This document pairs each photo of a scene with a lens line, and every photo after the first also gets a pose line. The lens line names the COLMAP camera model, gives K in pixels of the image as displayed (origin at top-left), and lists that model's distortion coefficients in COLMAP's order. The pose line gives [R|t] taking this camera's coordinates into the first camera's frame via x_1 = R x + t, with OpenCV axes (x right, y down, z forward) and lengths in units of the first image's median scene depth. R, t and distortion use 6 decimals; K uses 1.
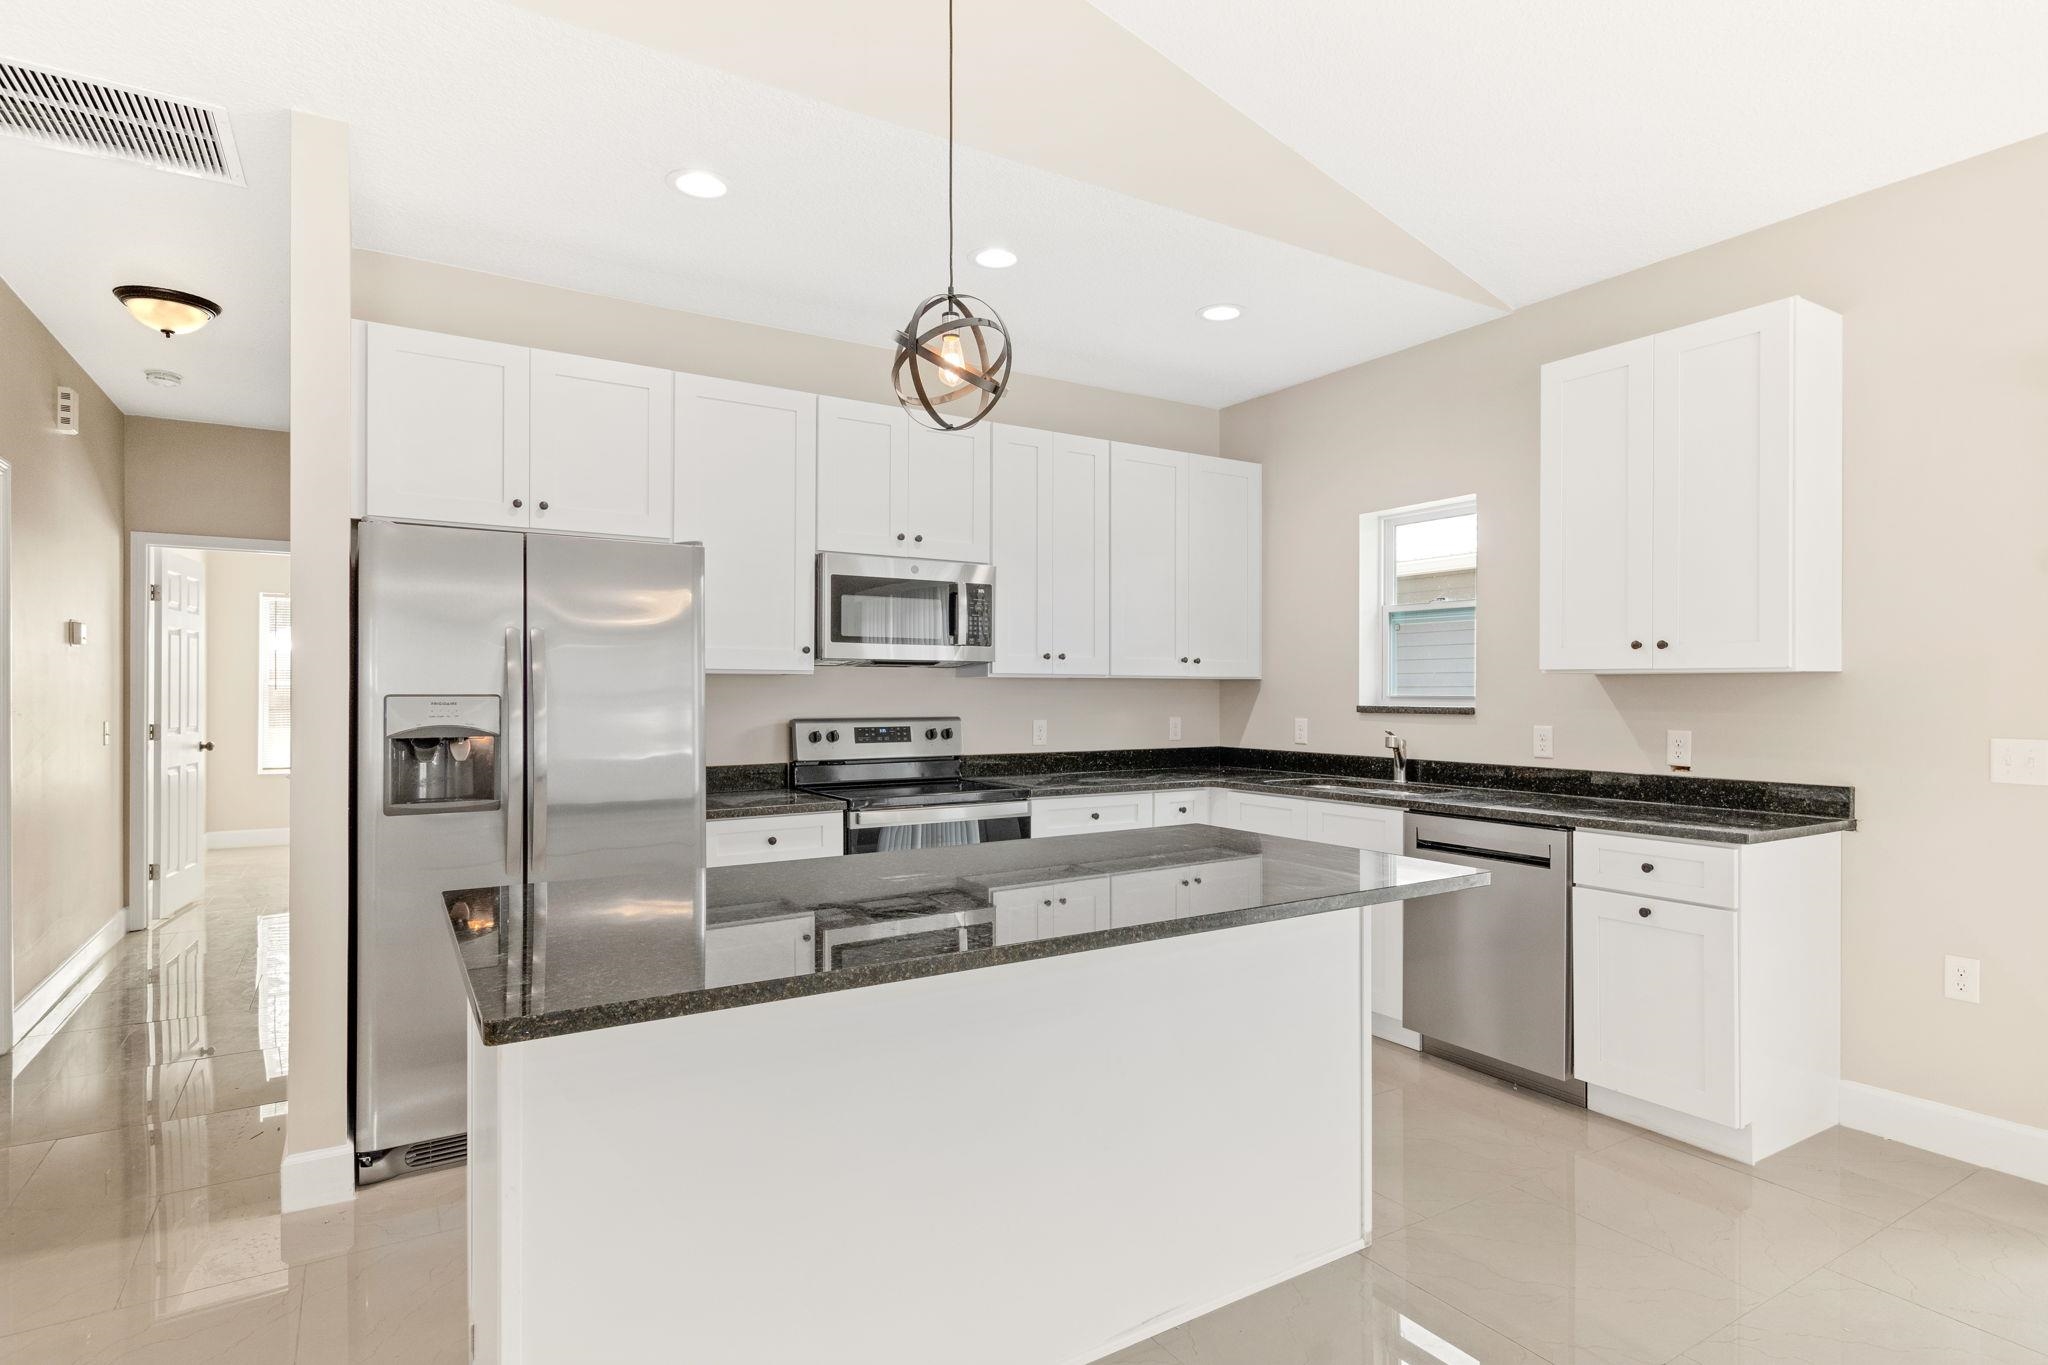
lens RADIAL K [[1056.8, 0, 1023.6], [0, 1056.8, 683.4], [0, 0, 1]] dist [-0.000152, -0.000302]
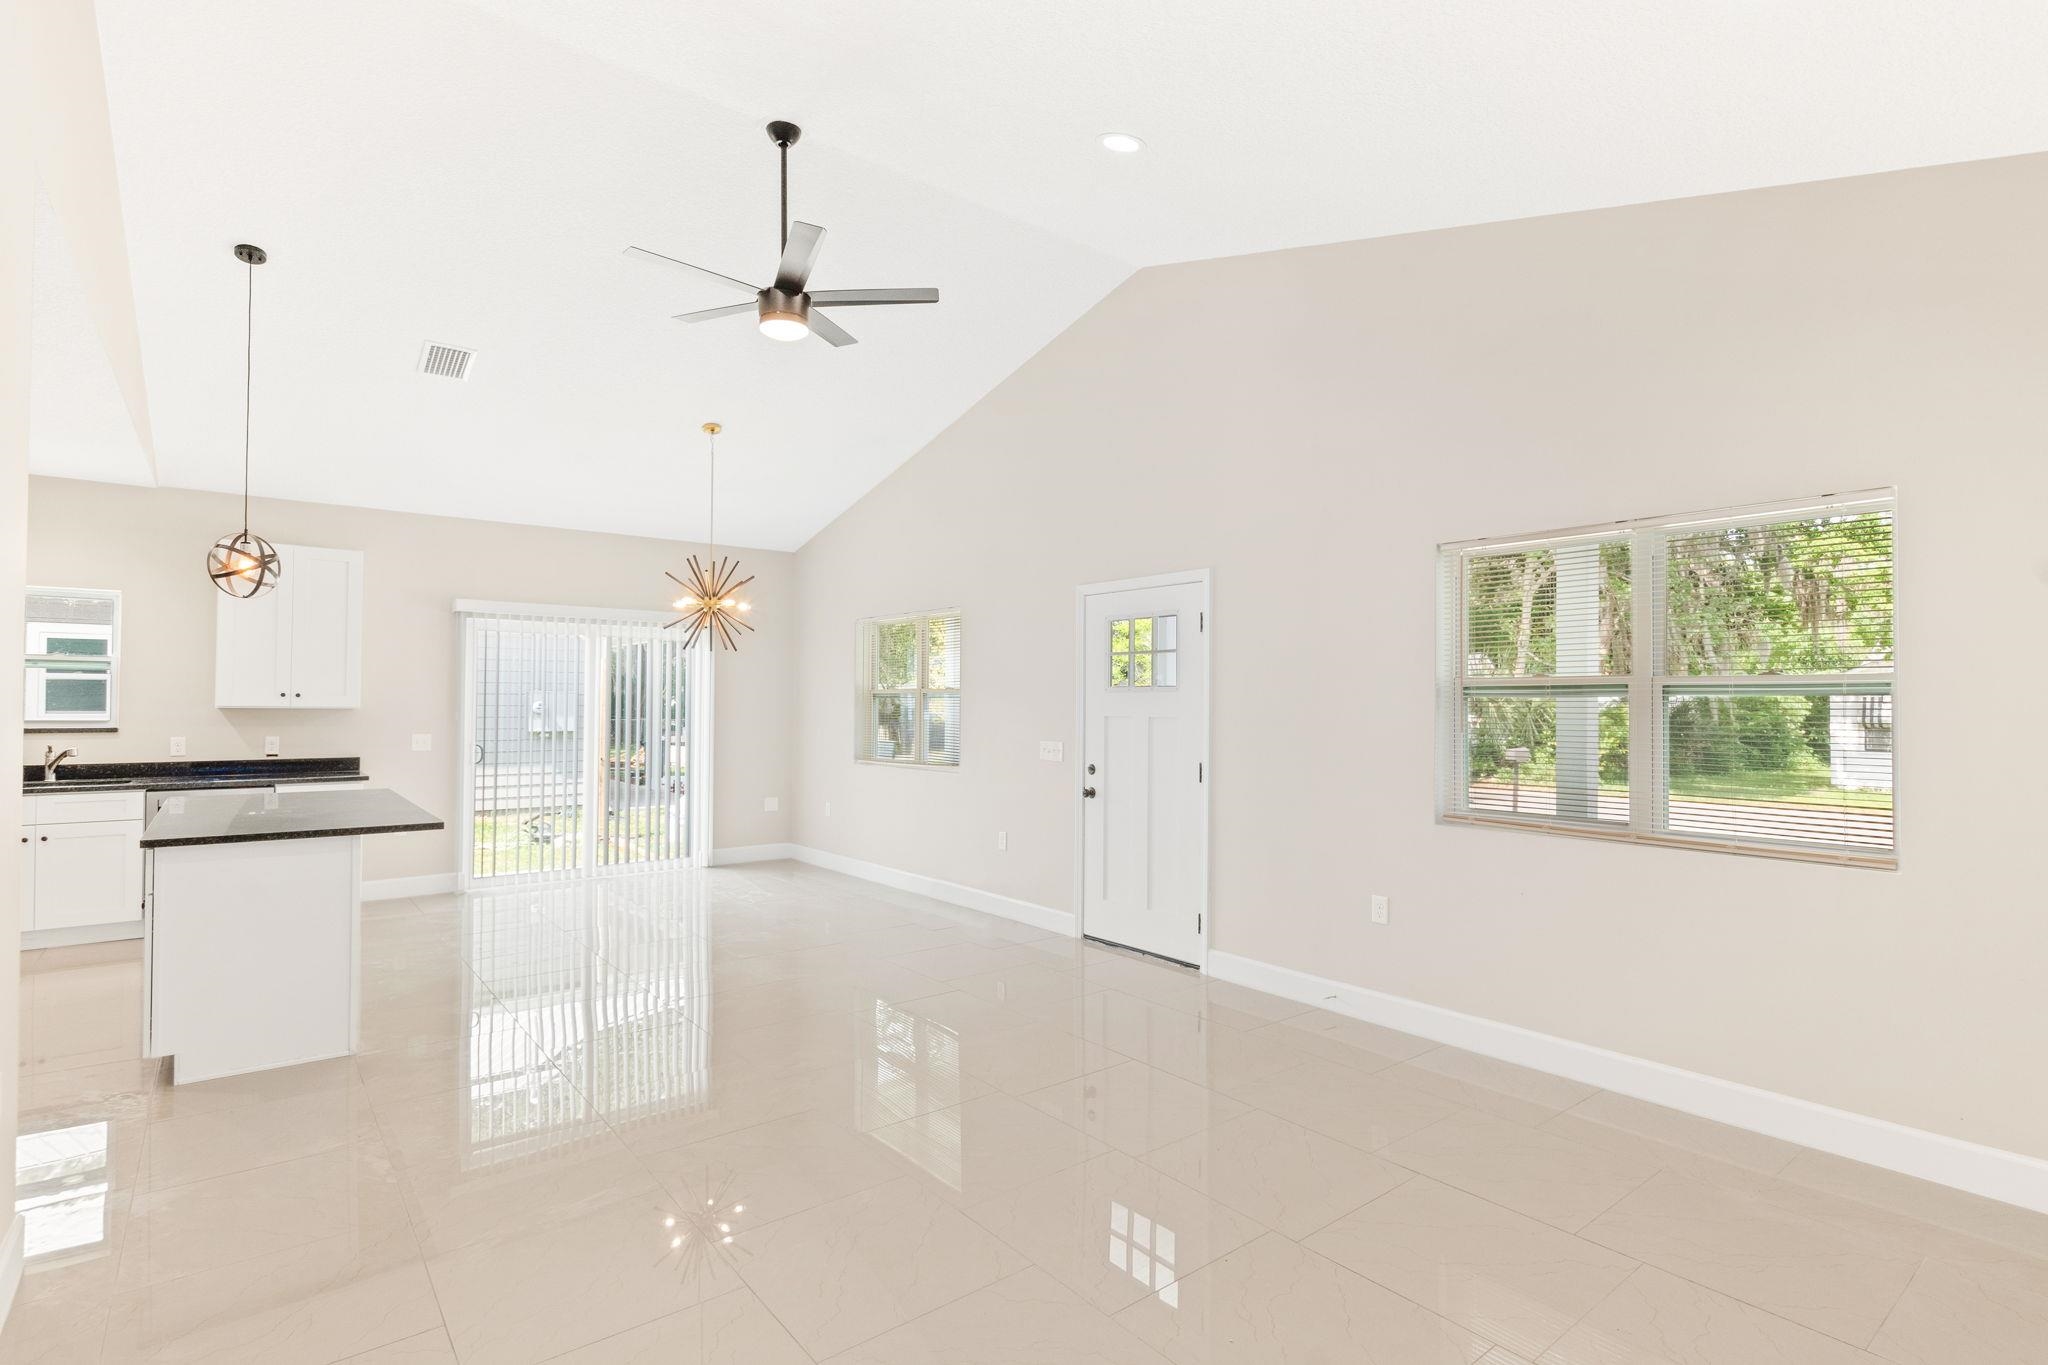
lens RADIAL K [[969.6, 0, 1014.8], [0, 969.6, 688.5], [0, 0, 1]] dist [-0.006981, -0.000120]
pose [[-0.138769, 0.017759, 0.990166, -1.171069], [-0.011122, 0.999748, -0.019490, -0.022076], [-0.990262, -0.013717, -0.138536, -0.114795]]
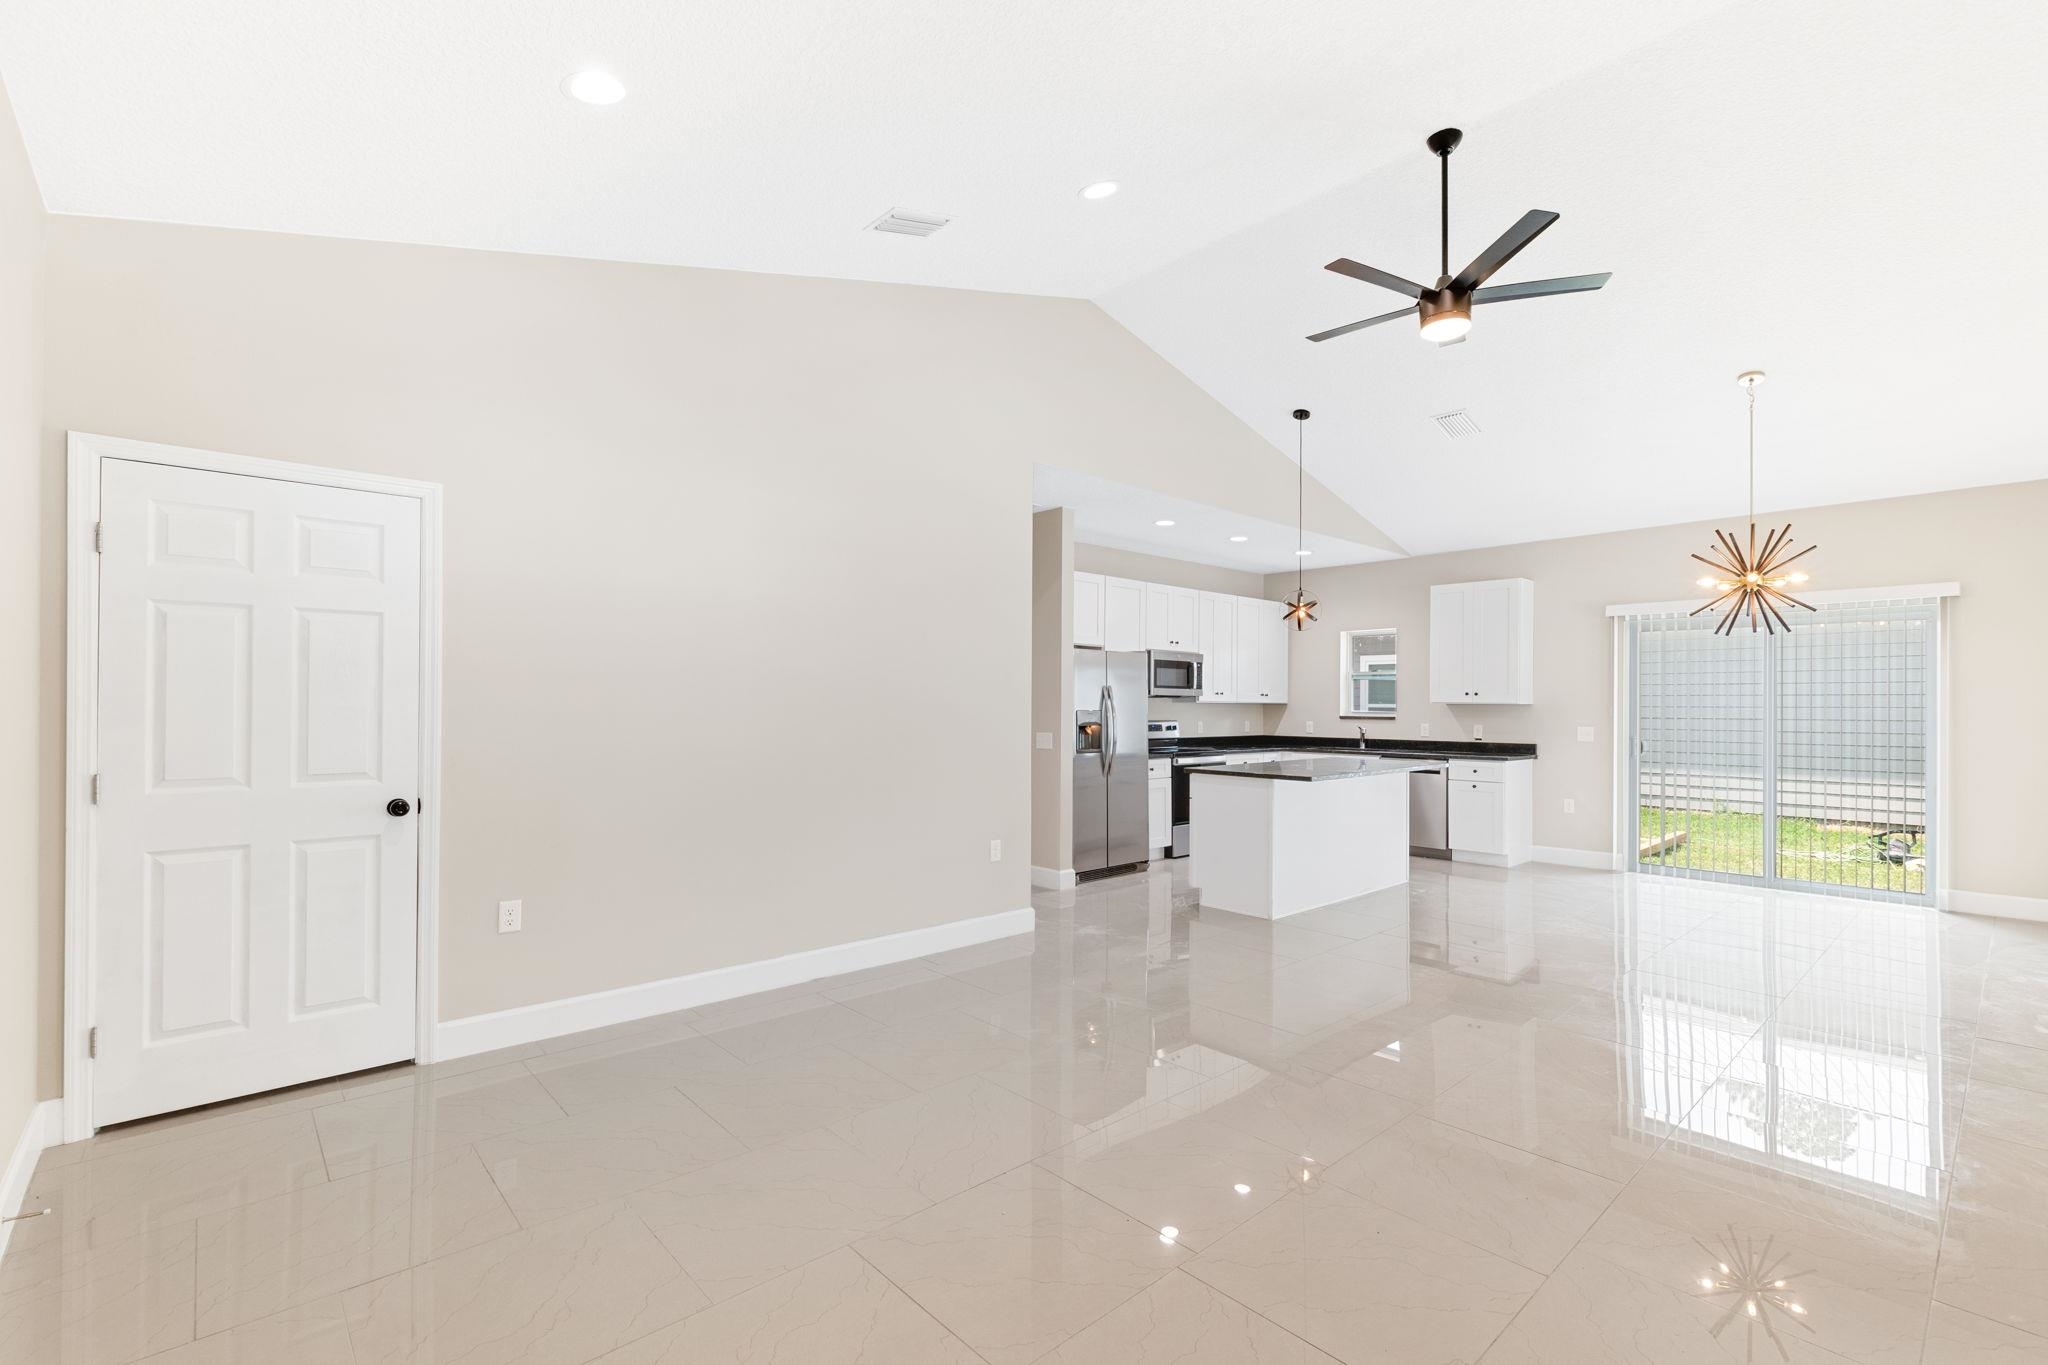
lens RADIAL K [[900.7, 0, 1041.0], [0, 900.7, 695.6], [0, 0, 1]] dist [0.001044, 0.000329]
pose [[0.981110, 0.007688, 0.193300, -0.772390], [-0.006636, 0.999959, -0.006092, -0.007882], [-0.193339, 0.004695, 0.981121, -0.874267]]
